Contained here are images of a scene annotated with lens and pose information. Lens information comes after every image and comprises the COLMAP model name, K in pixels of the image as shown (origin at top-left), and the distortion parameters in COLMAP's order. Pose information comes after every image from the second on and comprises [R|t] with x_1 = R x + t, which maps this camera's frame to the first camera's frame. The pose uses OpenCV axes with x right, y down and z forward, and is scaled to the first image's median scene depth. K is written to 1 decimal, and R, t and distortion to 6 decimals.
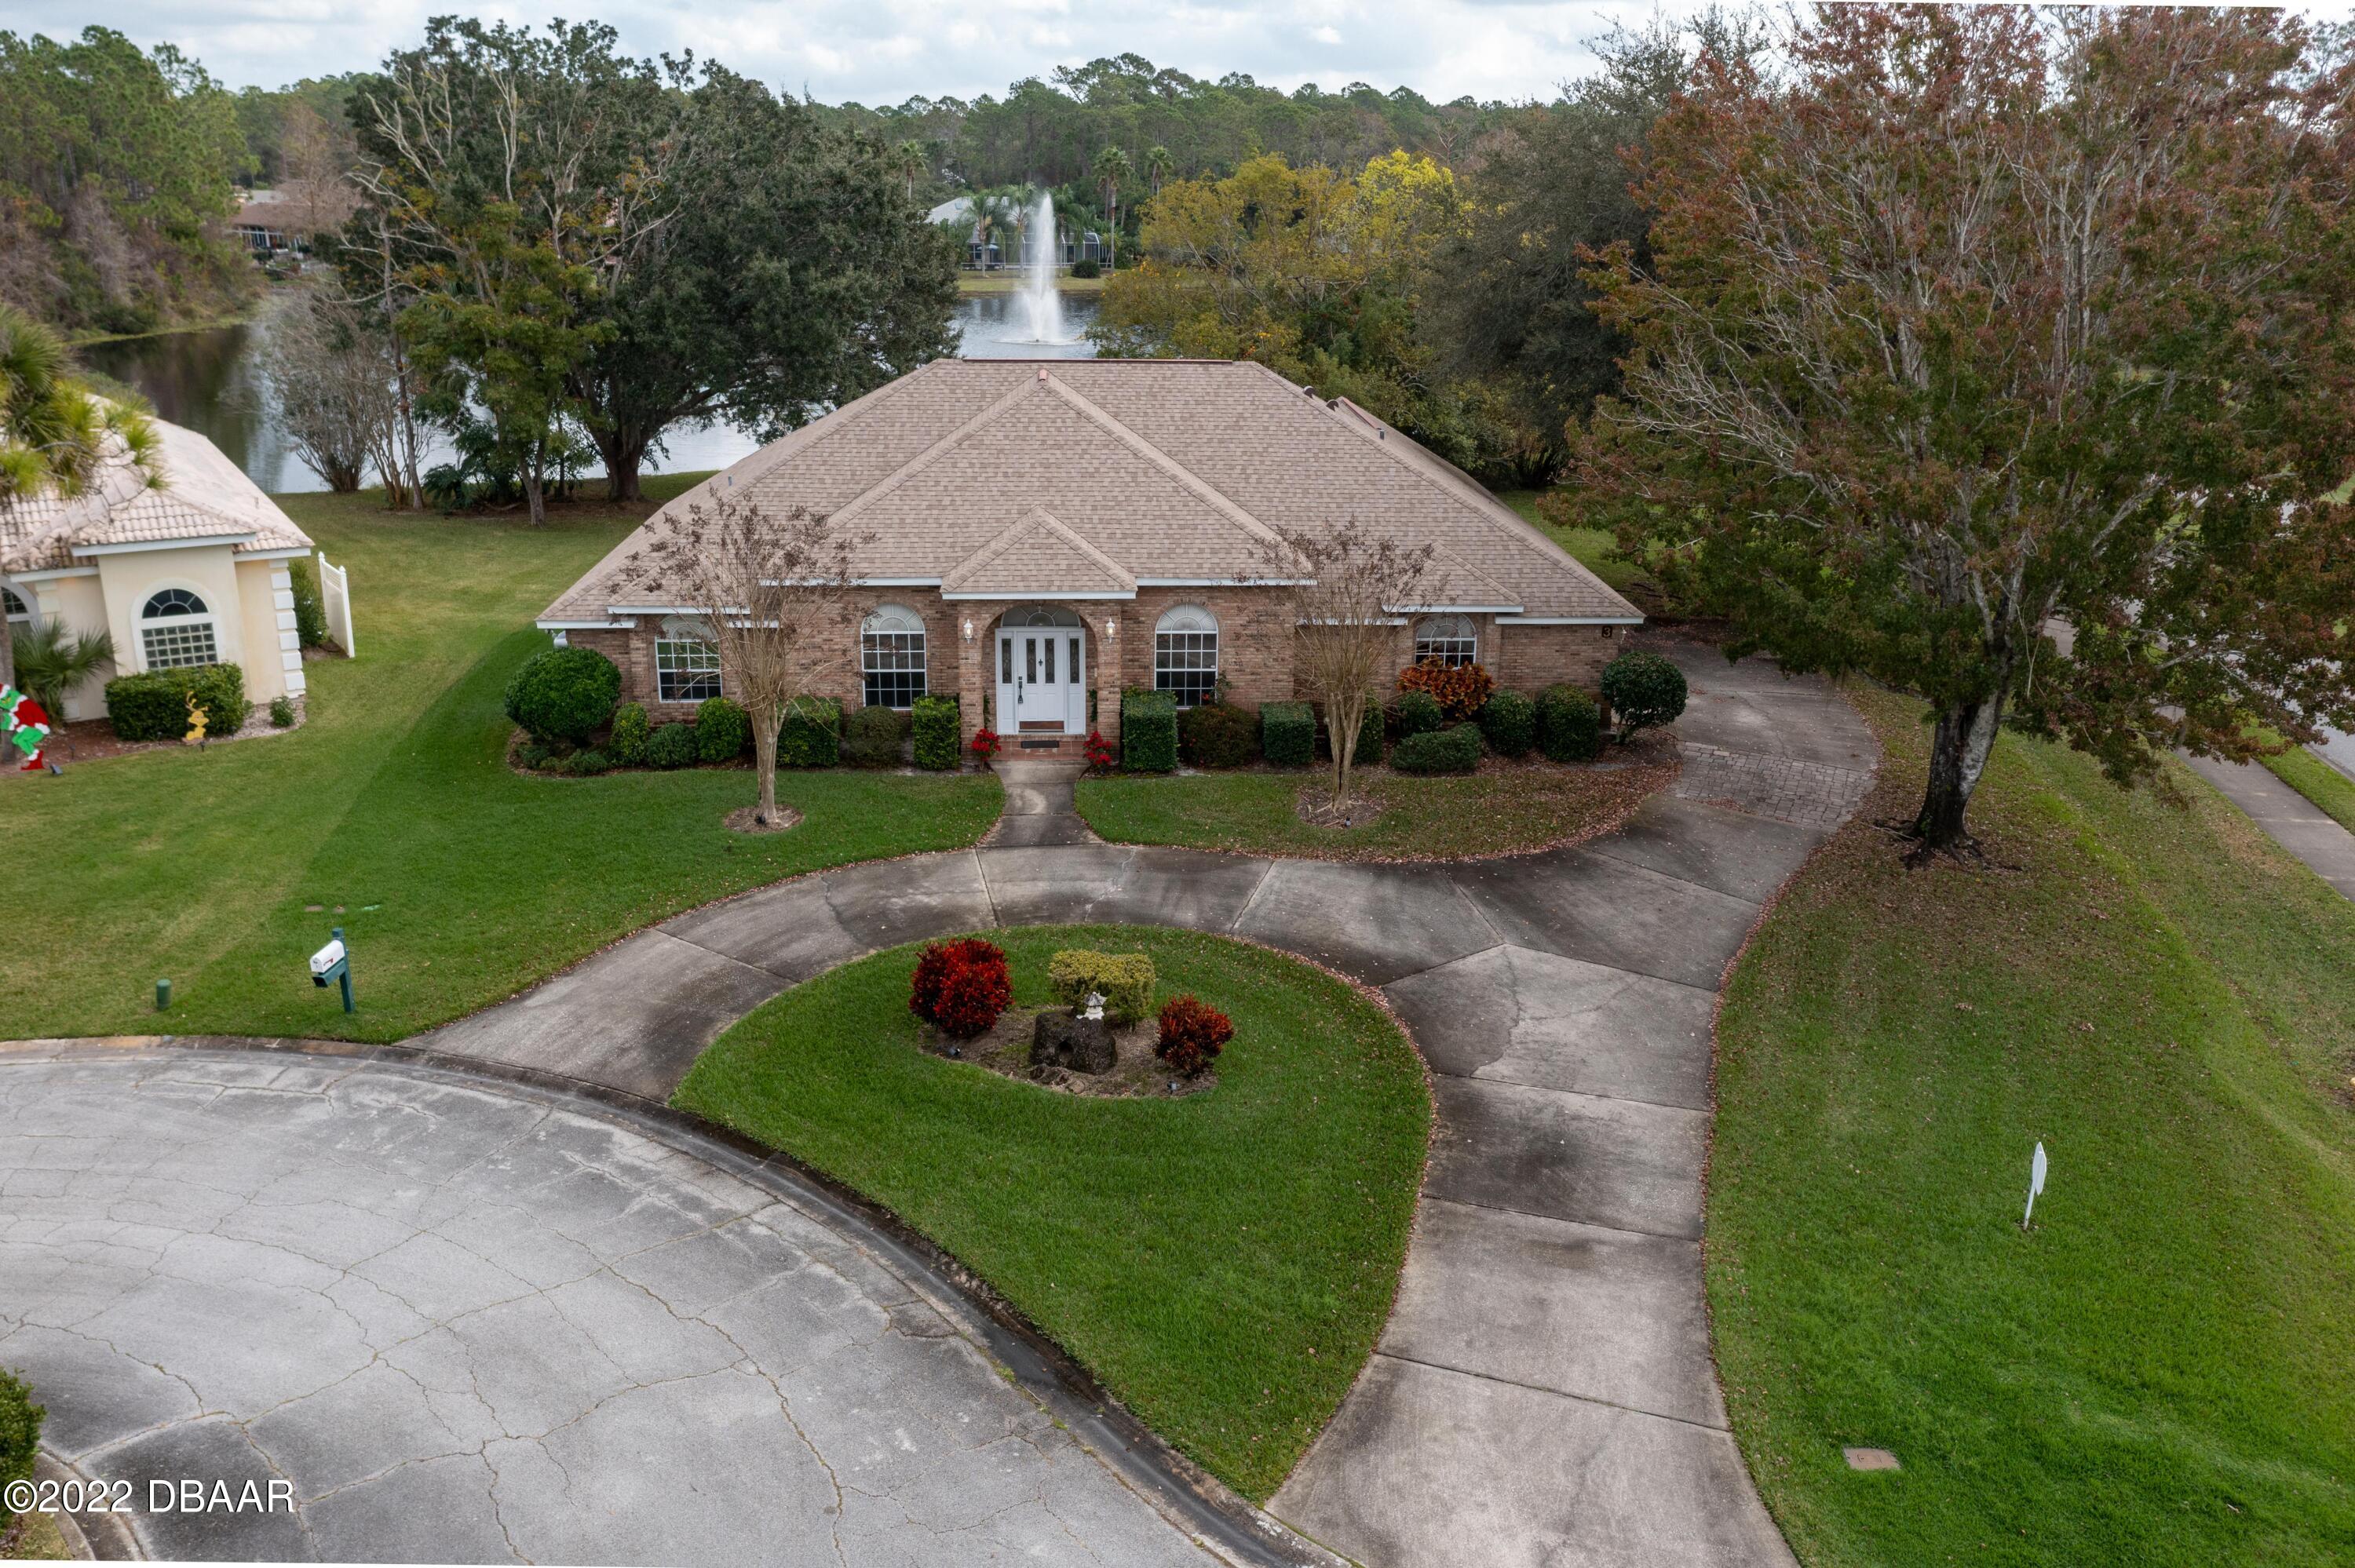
lens RADIAL K [[1882.1, 0, 1172.3], [0, 1882.1, 808.0], [0, 0, 1]] dist [-0.004362, 0.001223]
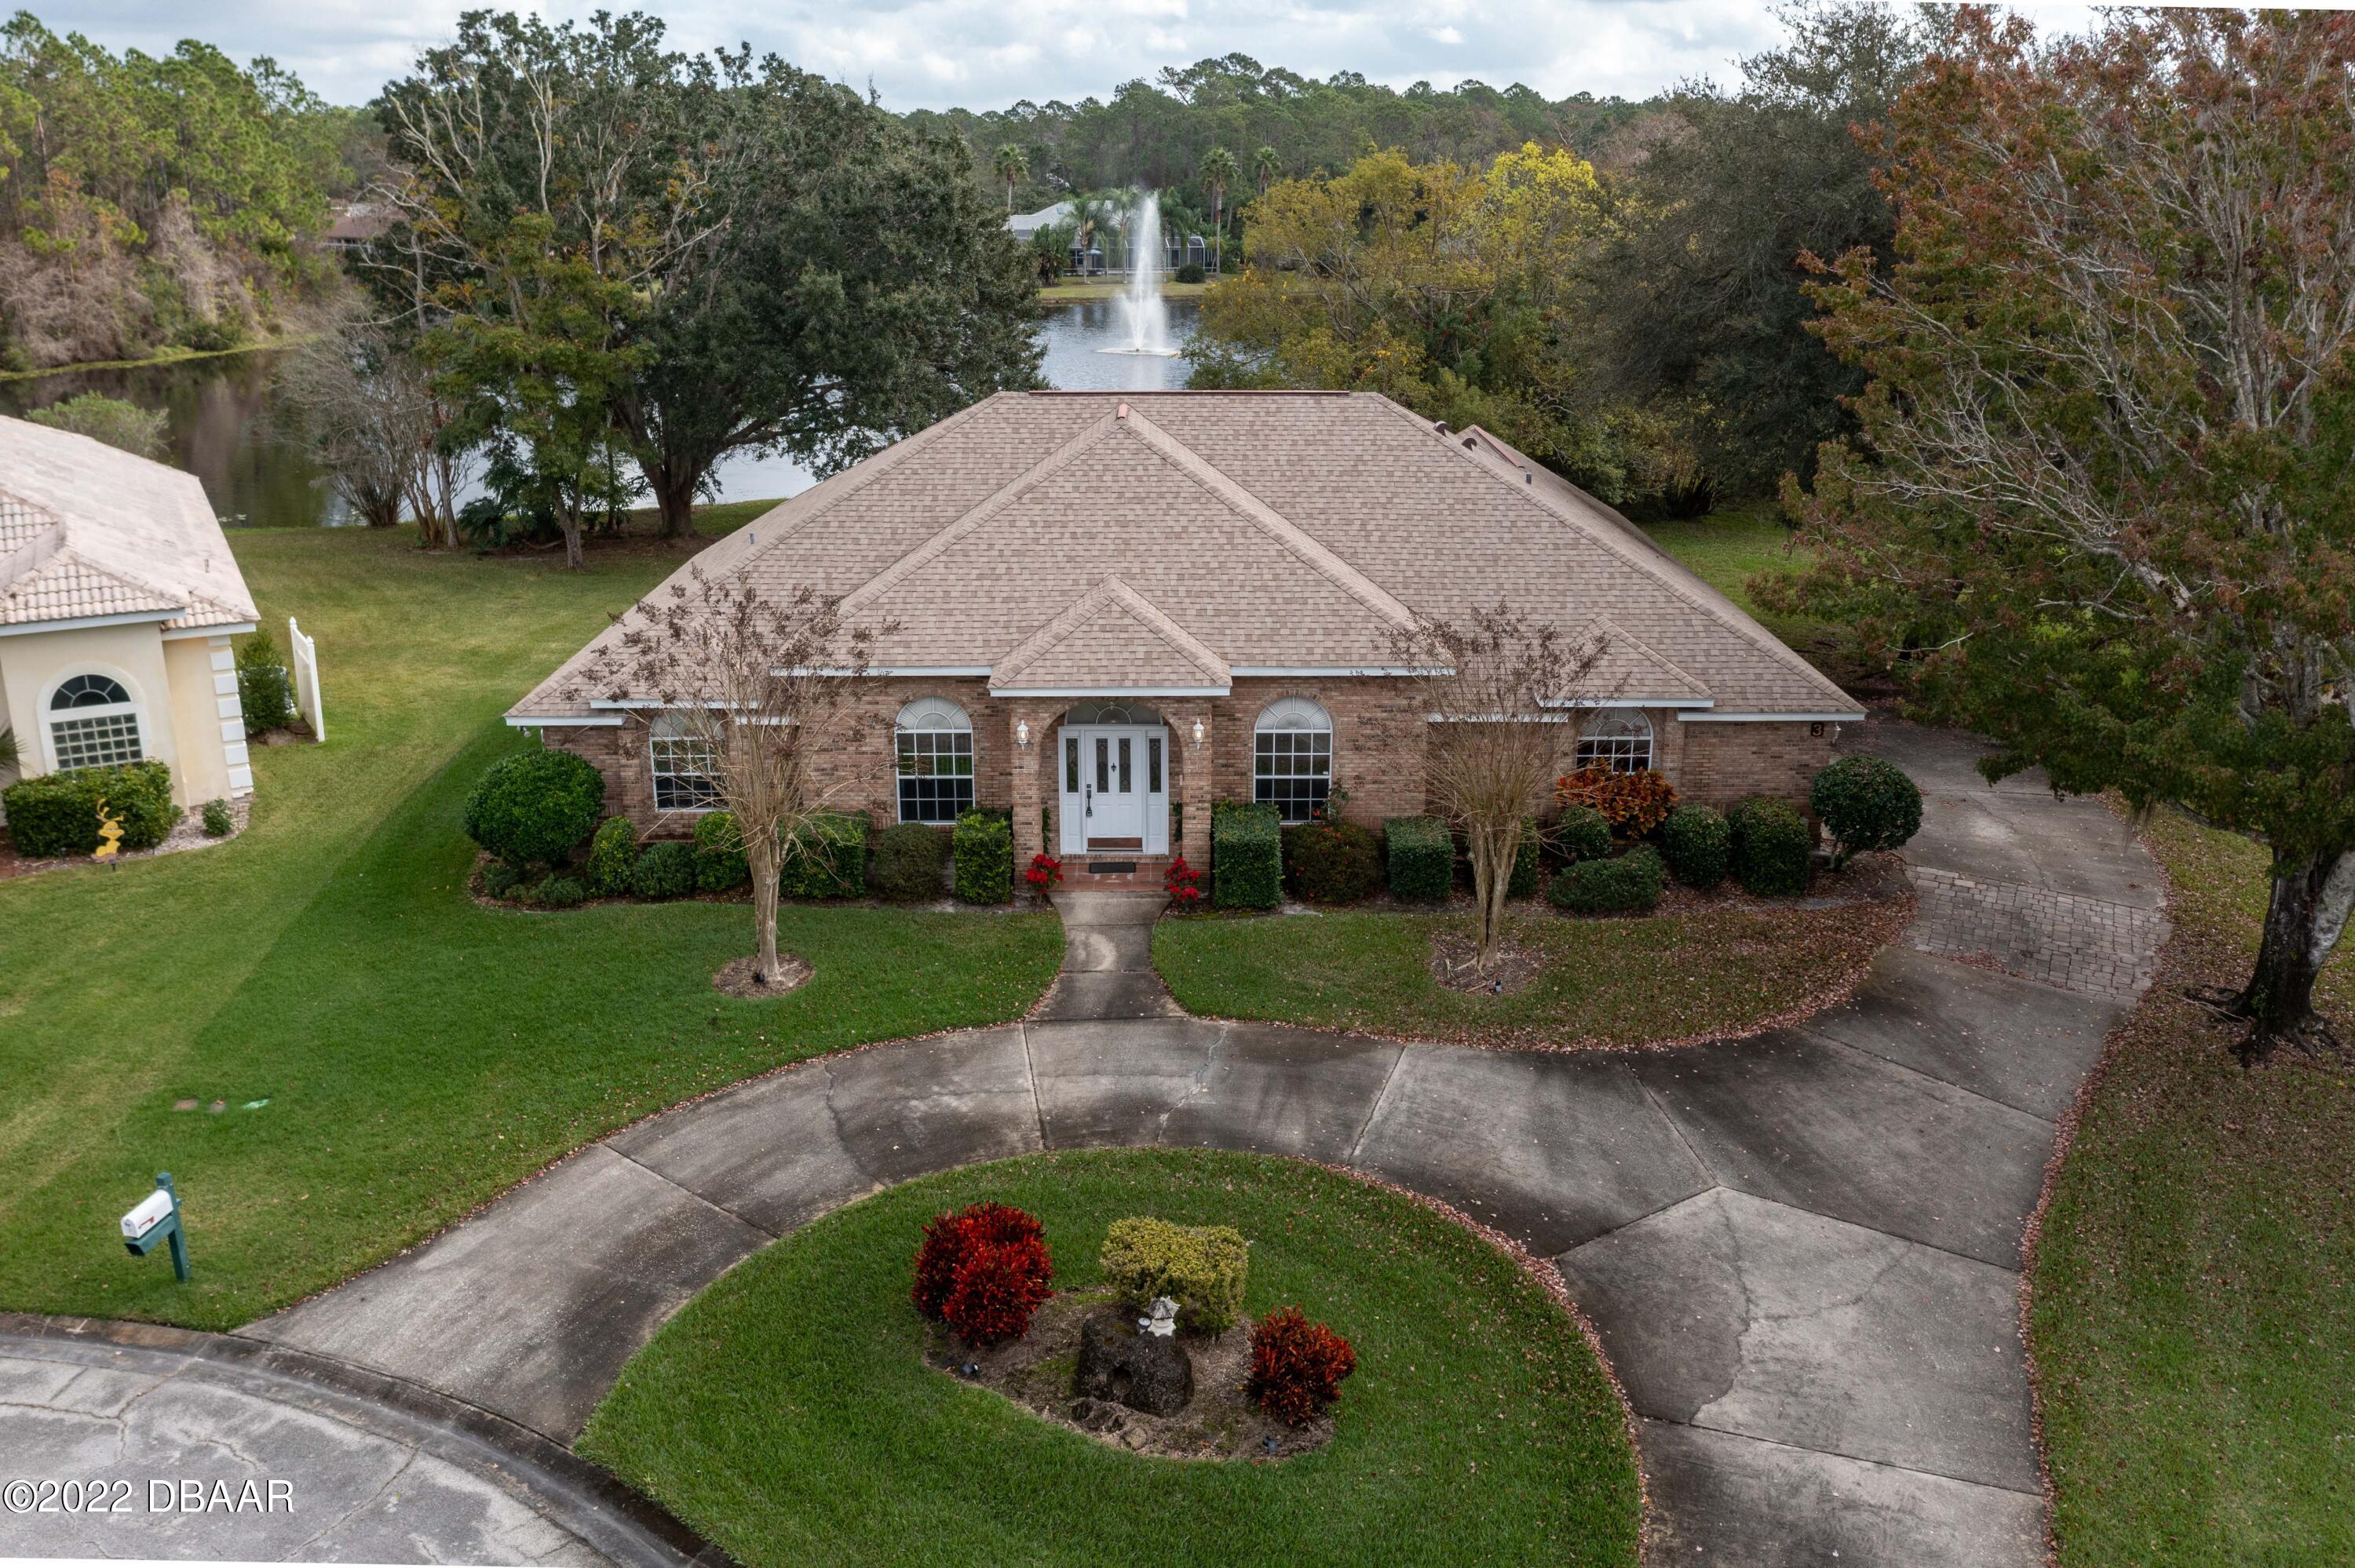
lens RADIAL K [[1882.1, 0, 1166.0], [0, 1882.1, 777.7], [0, 0, 1]] dist [-0.004362, 0.001223]
pose [[0.998249, 0.005933, -0.058849, 0.000783], [-0.006882, 0.999849, -0.015932, -0.060855], [0.058746, 0.016309, 0.998140, 0.190001]]
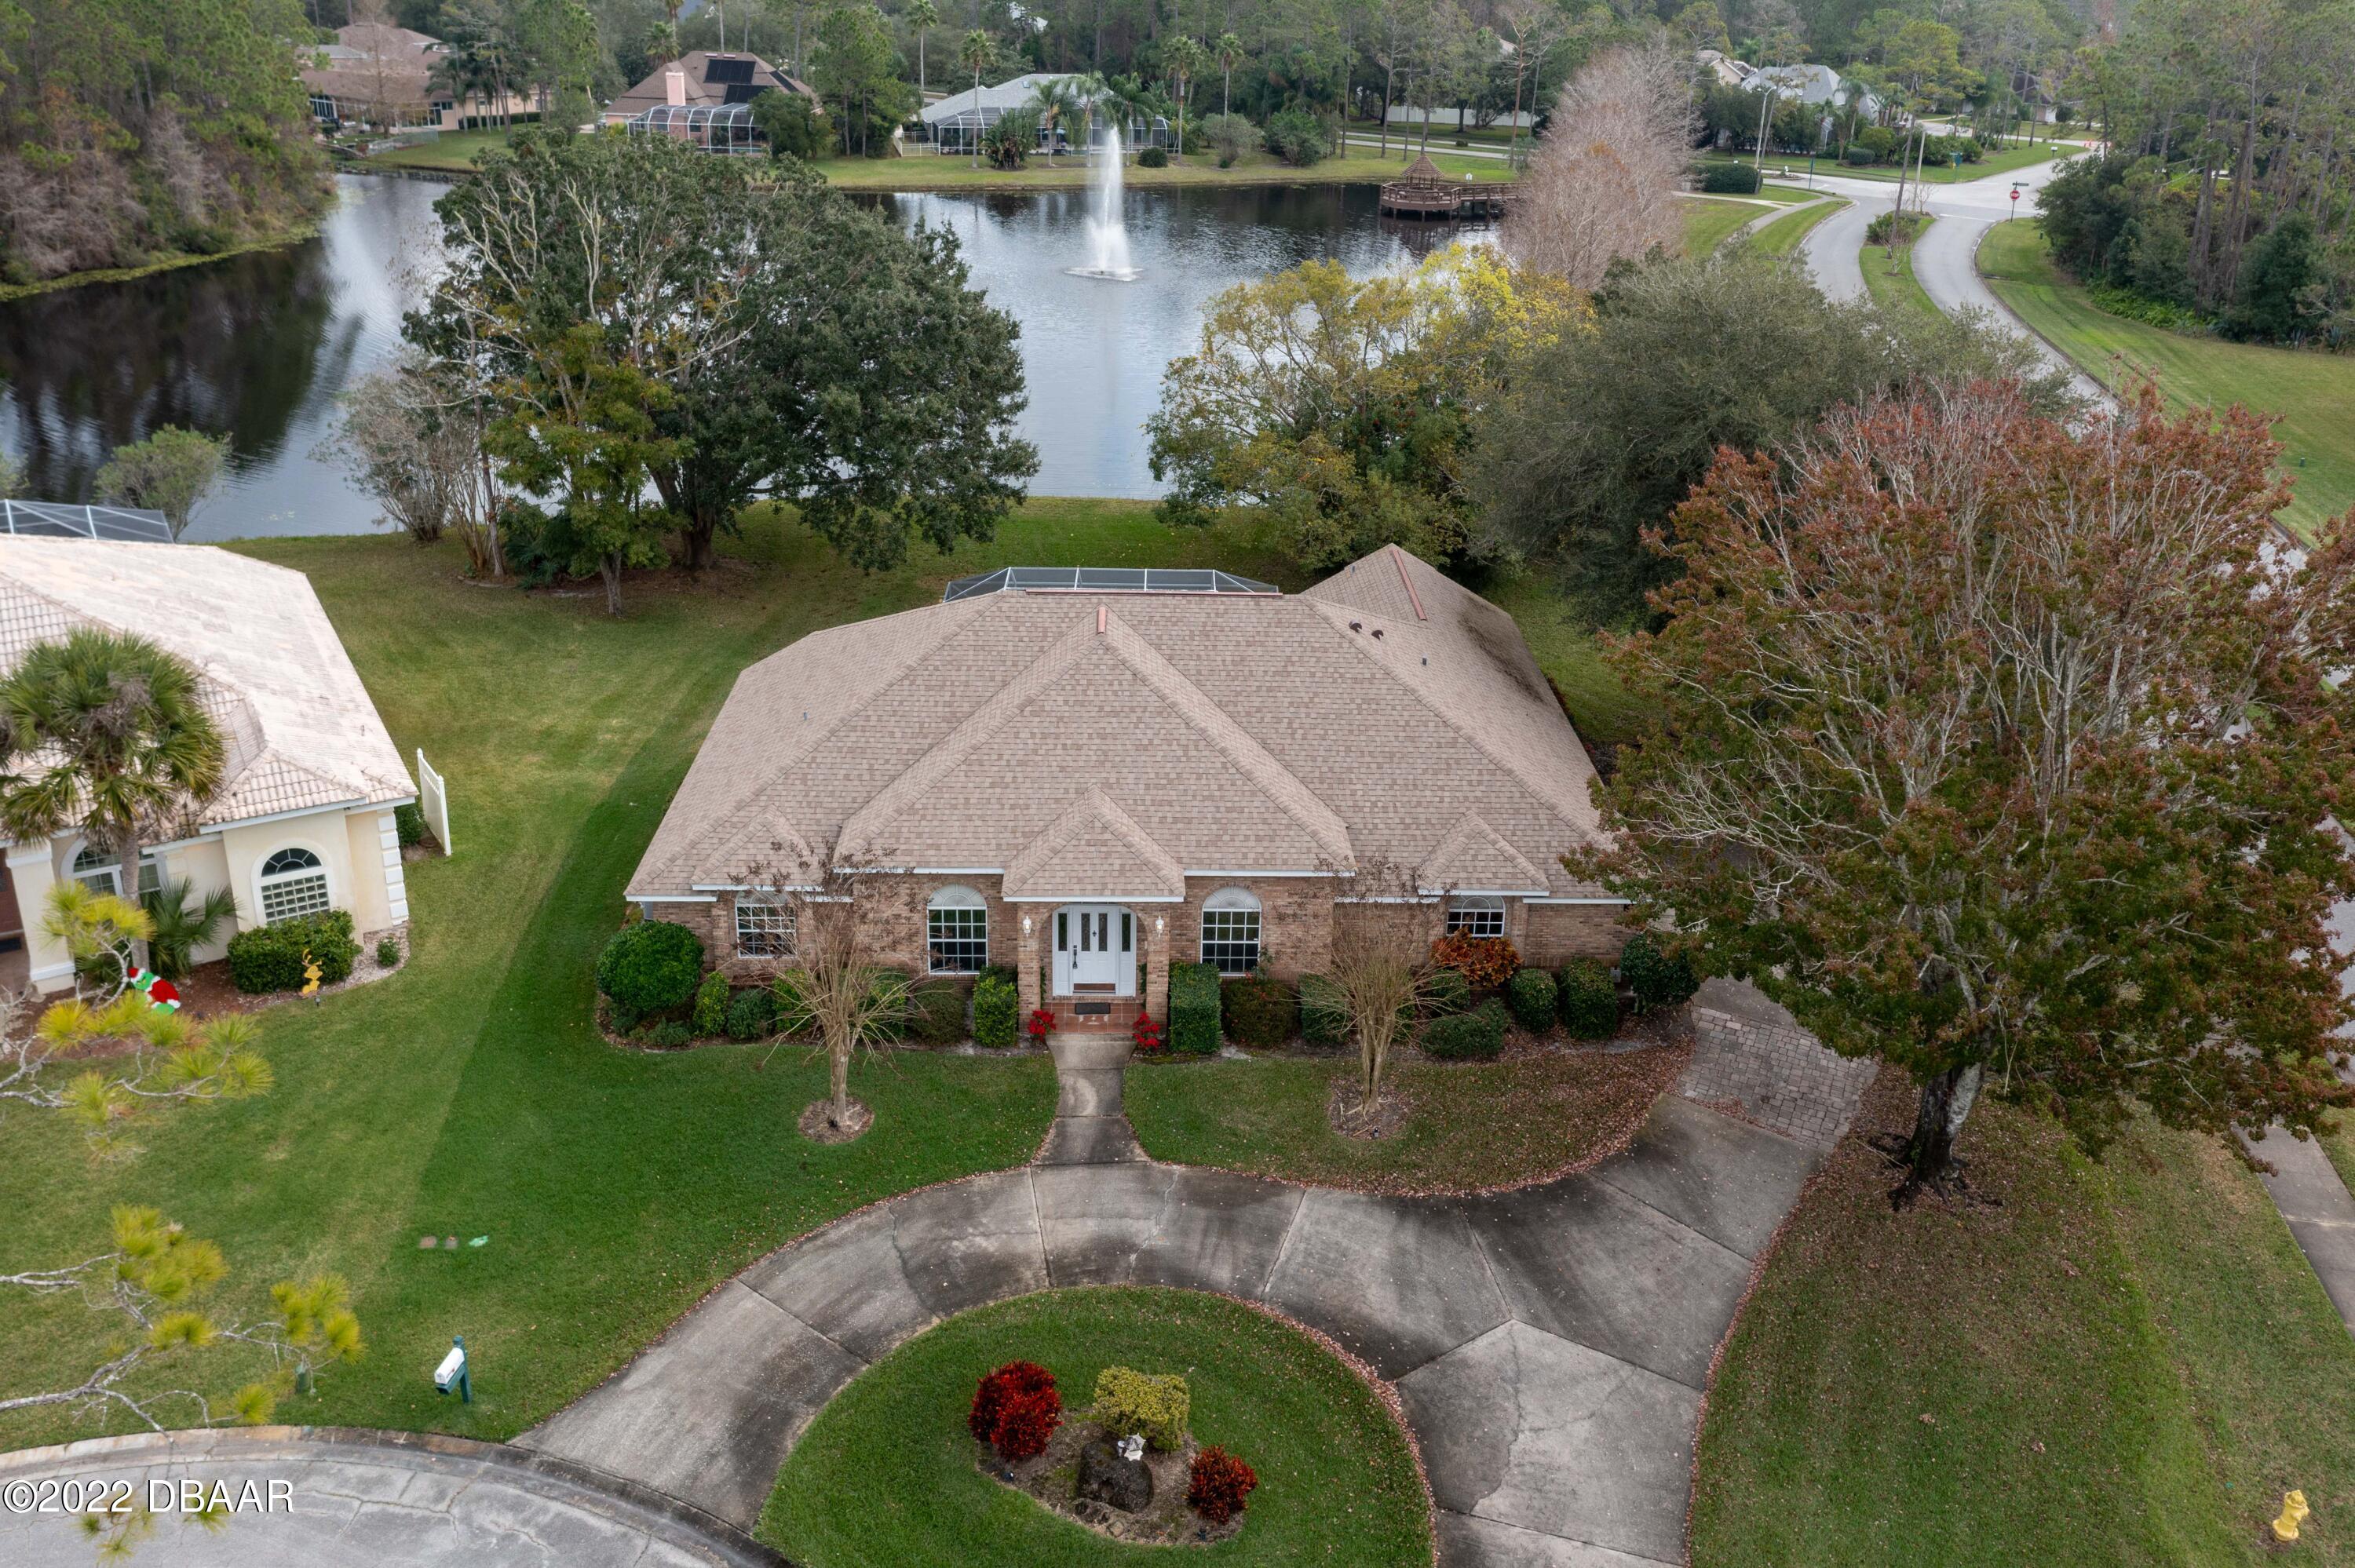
lens RADIAL K [[1882.1, 0, 1193.1], [0, 1882.1, 717.1], [0, 0, 1]] dist [-0.004362, 0.001223]
pose [[0.999572, 0.023060, -0.018026, 0.002498], [-0.021991, 0.998109, 0.057397, -0.266631], [0.019315, -0.056976, 0.998189, -0.058750]]
